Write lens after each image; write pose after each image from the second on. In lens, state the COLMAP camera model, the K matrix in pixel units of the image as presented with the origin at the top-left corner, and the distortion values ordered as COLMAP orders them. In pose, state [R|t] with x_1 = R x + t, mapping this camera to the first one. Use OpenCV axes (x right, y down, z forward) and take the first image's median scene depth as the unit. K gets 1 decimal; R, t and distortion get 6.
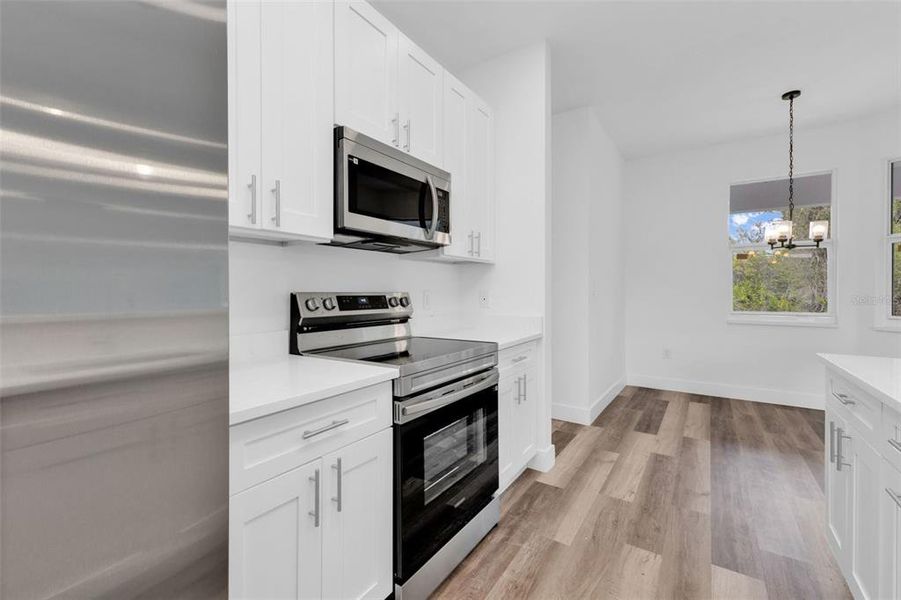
lens RADIAL K [[404.4, 0, 437.2], [0, 404.4, 288.8], [0, 0, 1]] dist [0.009158, -0.004949]
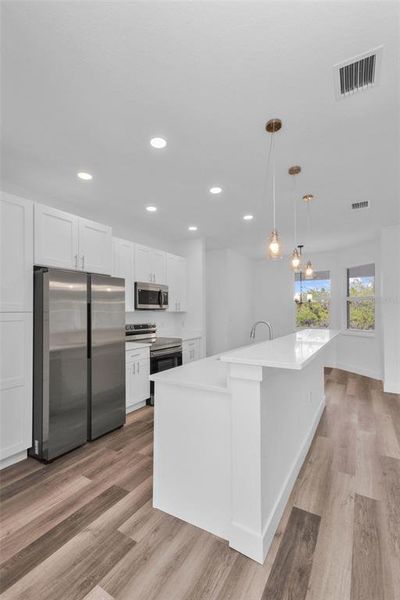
lens RADIAL K [[269.3, 0, 191.1], [0, 269.3, 307.8], [0, 0, 1]] dist [0.009158, -0.004949]
pose [[0.999340, -0.003977, 0.036118, 0.132121], [0.004295, 0.999953, -0.008727, -0.091447], [-0.036082, 0.008877, 0.999309, -1.110808]]
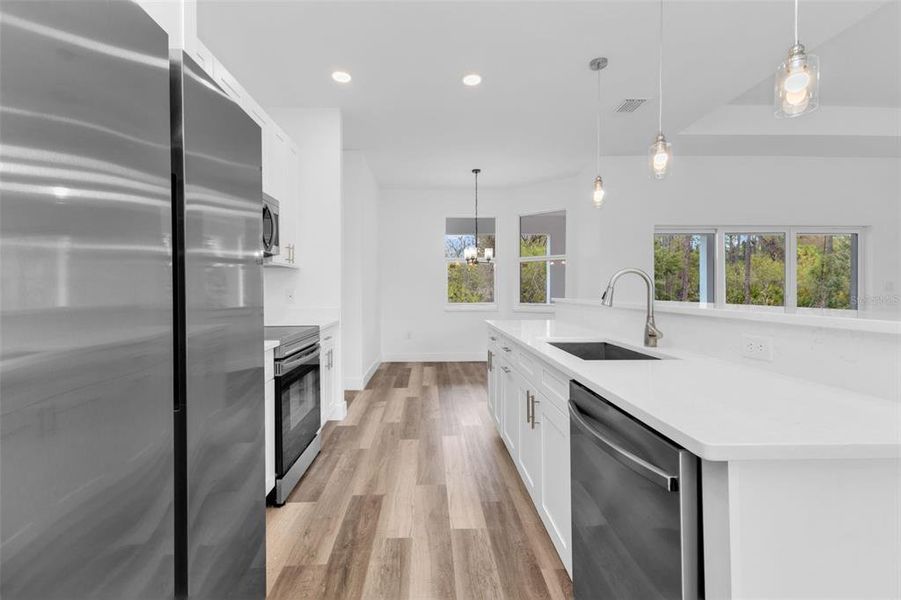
lens RADIAL K [[404.4, 0, 455.3], [0, 404.4, 294.1], [0, 0, 1]] dist [0.009158, -0.004949]
pose [[0.792695, -0.010608, 0.609526, -0.309535], [0.001263, 0.999875, 0.015758, -0.000506], [-0.609617, -0.011721, 0.792610, -0.386854]]
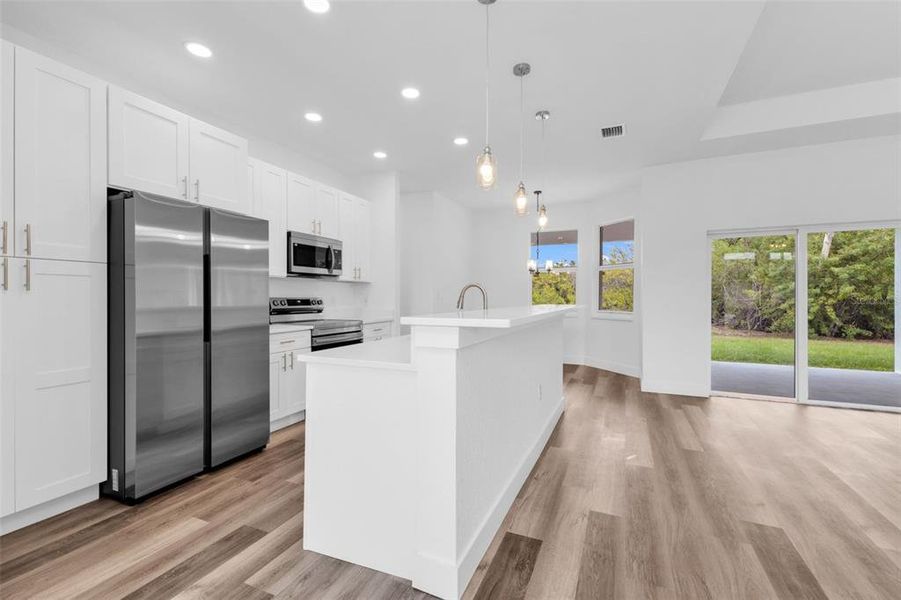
lens RADIAL K [[404.4, 0, 443.6], [0, 404.4, 296.6], [0, 0, 1]] dist [0.009158, -0.004949]
pose [[0.984673, -0.000393, 0.174409, 0.181048], [-0.000675, 0.999981, 0.006061, -0.009877], [-0.174408, -0.006085, 0.984655, -1.139038]]
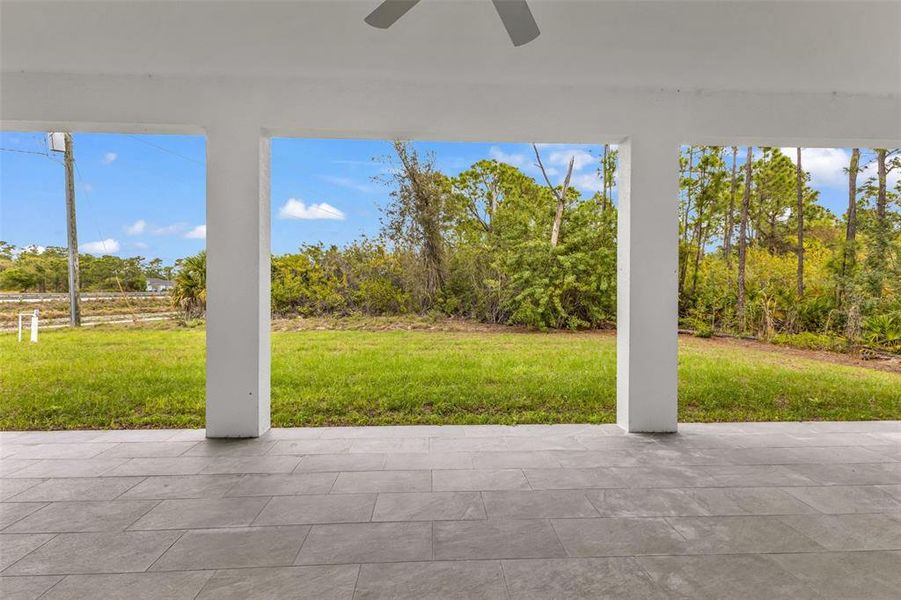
lens RADIAL K [[404.4, 0, 456.1], [0, 404.4, 294.1], [0, 0, 1]] dist [0.009158, -0.004949]
pose [[0.788962, -0.010170, 0.614358, 2.731476], [-0.001316, 0.999833, 0.018240, 0.029884], [-0.614441, -0.015200, 0.788817, 0.475629]]
